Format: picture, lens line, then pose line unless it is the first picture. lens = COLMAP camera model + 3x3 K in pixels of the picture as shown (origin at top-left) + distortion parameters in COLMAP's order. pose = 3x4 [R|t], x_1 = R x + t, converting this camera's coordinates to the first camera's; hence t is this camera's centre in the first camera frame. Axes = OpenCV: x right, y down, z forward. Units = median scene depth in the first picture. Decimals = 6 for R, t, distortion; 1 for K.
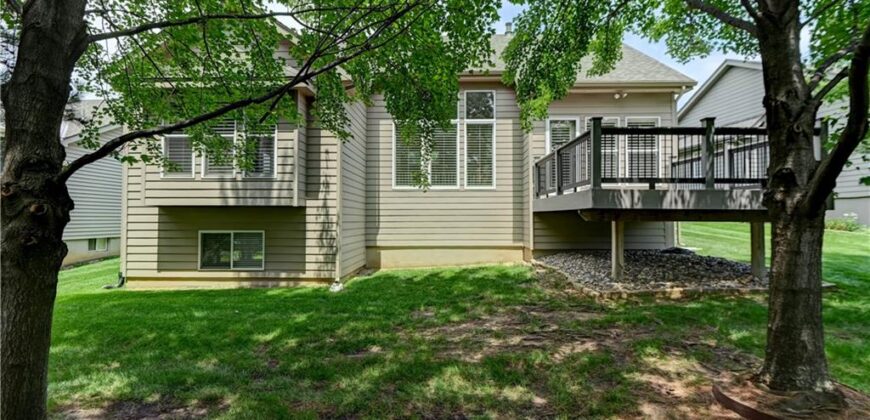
lens RADIAL K [[426.3, 0, 435.0], [0, 426.3, 210.0], [0, 0, 1]] dist [0.001000, -0.000303]
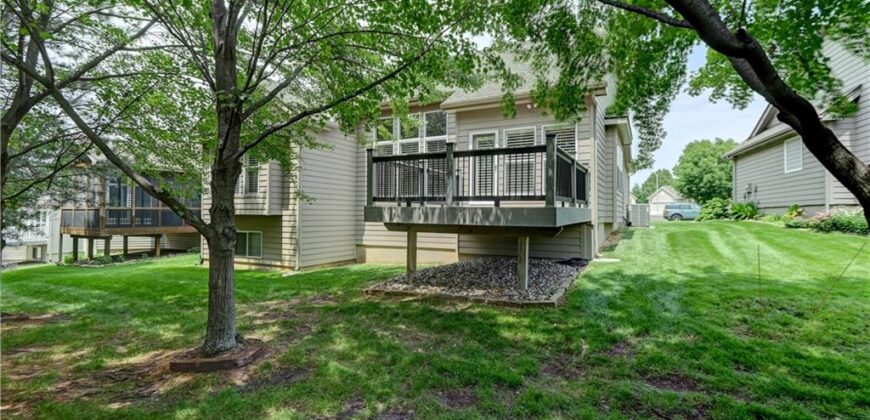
lens RADIAL K [[426.3, 0, 435.0], [0, 426.3, 210.0], [0, 0, 1]] dist [0.001000, -0.000303]
pose [[0.880847, 0.000139, -0.473400, 0.795868], [0.005771, 0.999922, 0.011032, -0.036846], [0.473365, -0.012450, 0.880778, -0.001925]]
